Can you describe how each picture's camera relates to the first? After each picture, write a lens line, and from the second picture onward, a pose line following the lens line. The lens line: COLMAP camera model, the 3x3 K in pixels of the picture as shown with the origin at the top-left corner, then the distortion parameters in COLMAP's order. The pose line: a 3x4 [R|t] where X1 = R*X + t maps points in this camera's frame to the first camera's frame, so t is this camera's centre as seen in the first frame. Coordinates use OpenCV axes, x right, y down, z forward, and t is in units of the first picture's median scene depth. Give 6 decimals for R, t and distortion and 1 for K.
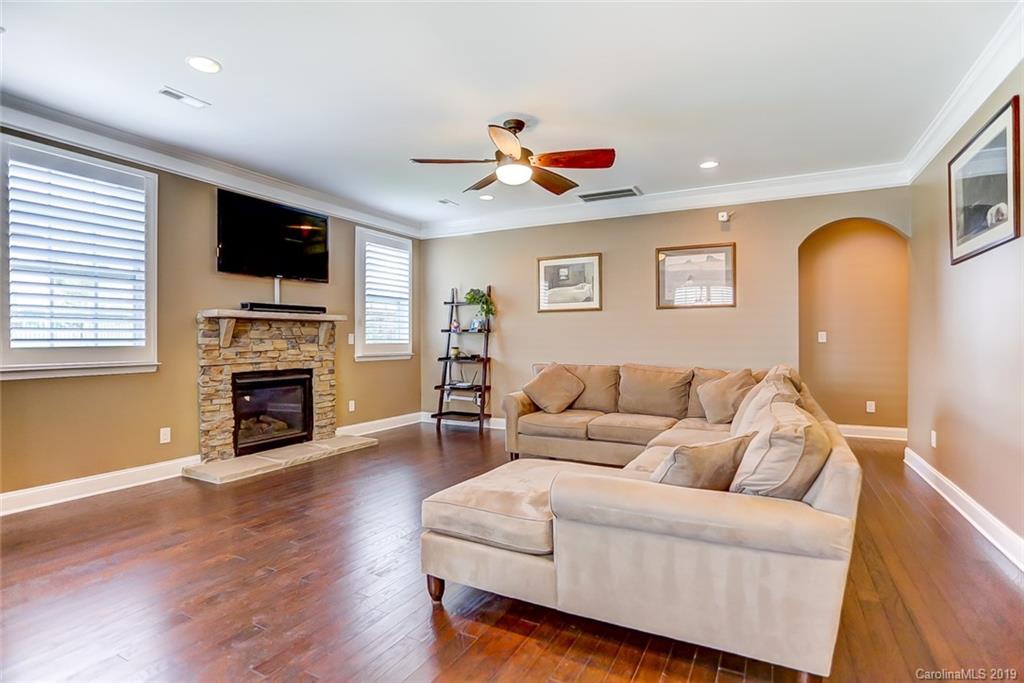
lens RADIAL K [[512.1, 0, 513.9], [0, 512.1, 341.5], [0, 0, 1]] dist [-0.063226, 0.034870]
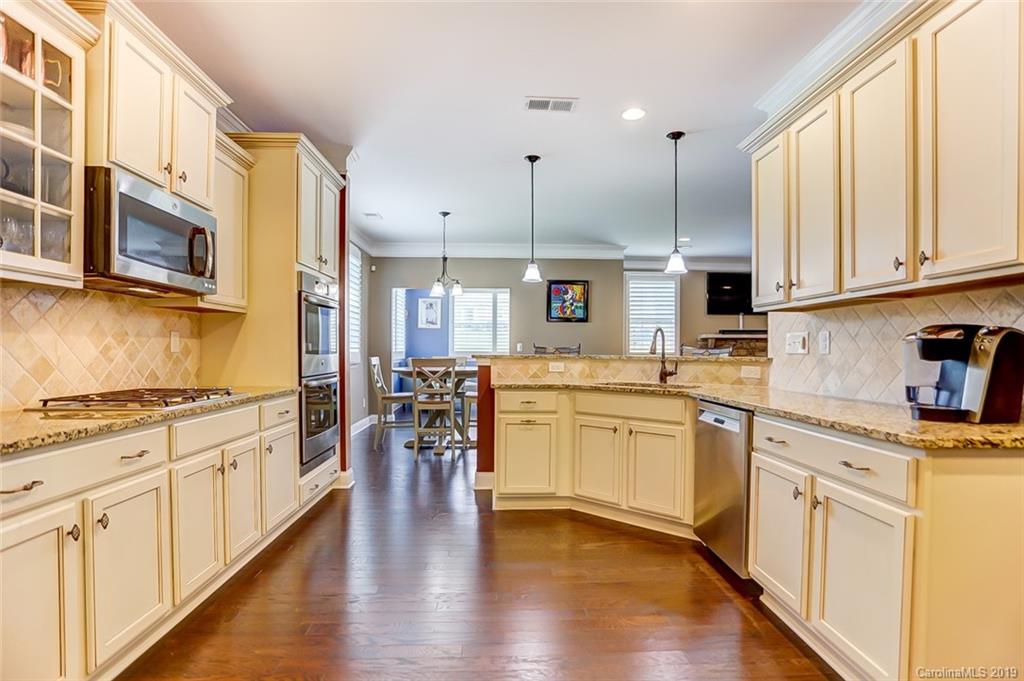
lens RADIAL K [[515.6, 0, 512.9], [0, 515.6, 354.5], [0, 0, 1]] dist [-0.067734, 0.036991]
pose [[0.519371, 0.008078, -0.854511, 0.623213], [-0.004563, 0.999967, 0.006680, 0.005459], [0.854537, 0.000429, 0.519391, -0.591372]]
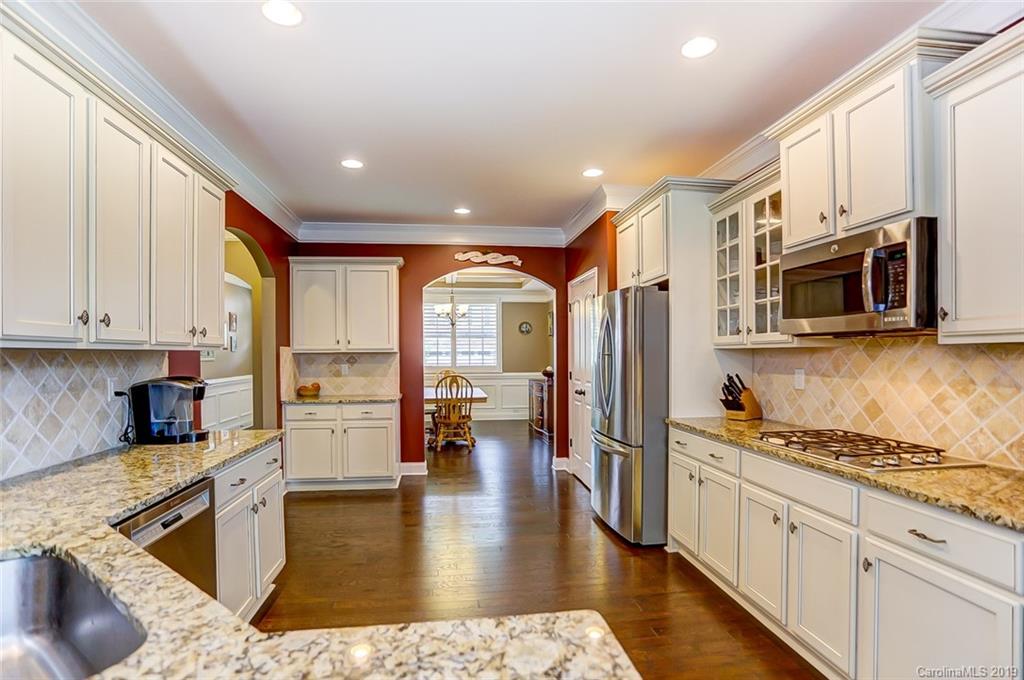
lens RADIAL K [[515.3, 0, 515.3], [0, 515.3, 353.8], [0, 0, 1]] dist [-0.073455, 0.035892]
pose [[-0.599195, 0.002735, 0.800598, -0.087545], [0.005916, 0.999982, 0.001011, -0.034105], [-0.800581, 0.005342, -0.599201, -0.144399]]
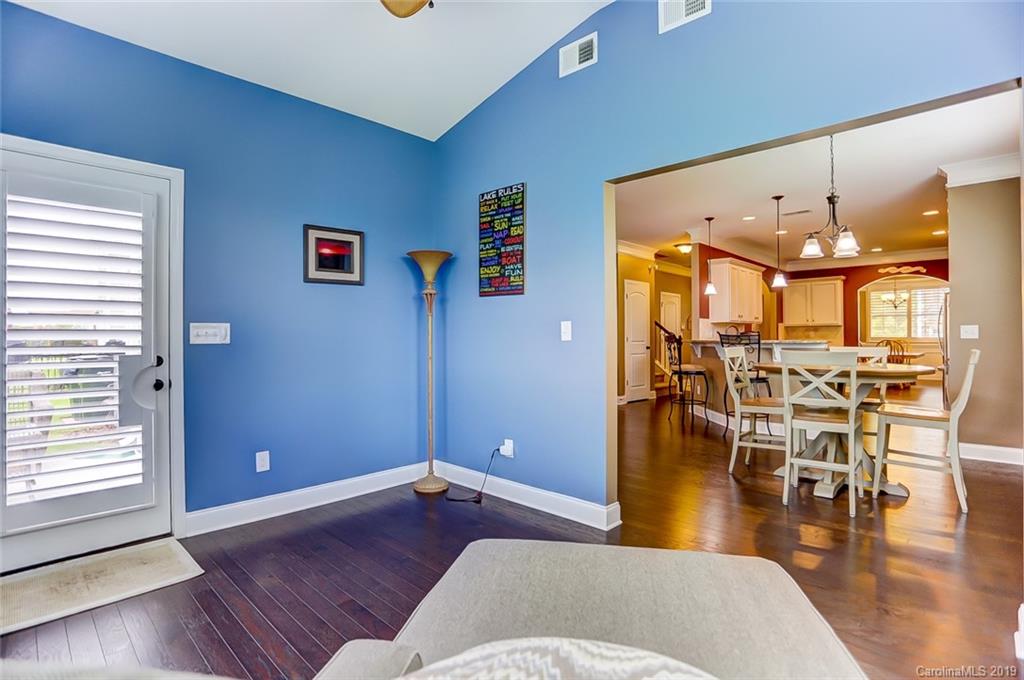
lens RADIAL K [[511.1, 0, 516.1], [0, 511.1, 341.6], [0, 0, 1]] dist [-0.075040, 0.034067]
pose [[0.255640, -0.010326, 0.966717, -1.285538], [0.002929, 0.999947, 0.009906, 0.001681], [-0.966768, 0.000300, 0.255656, 0.142278]]
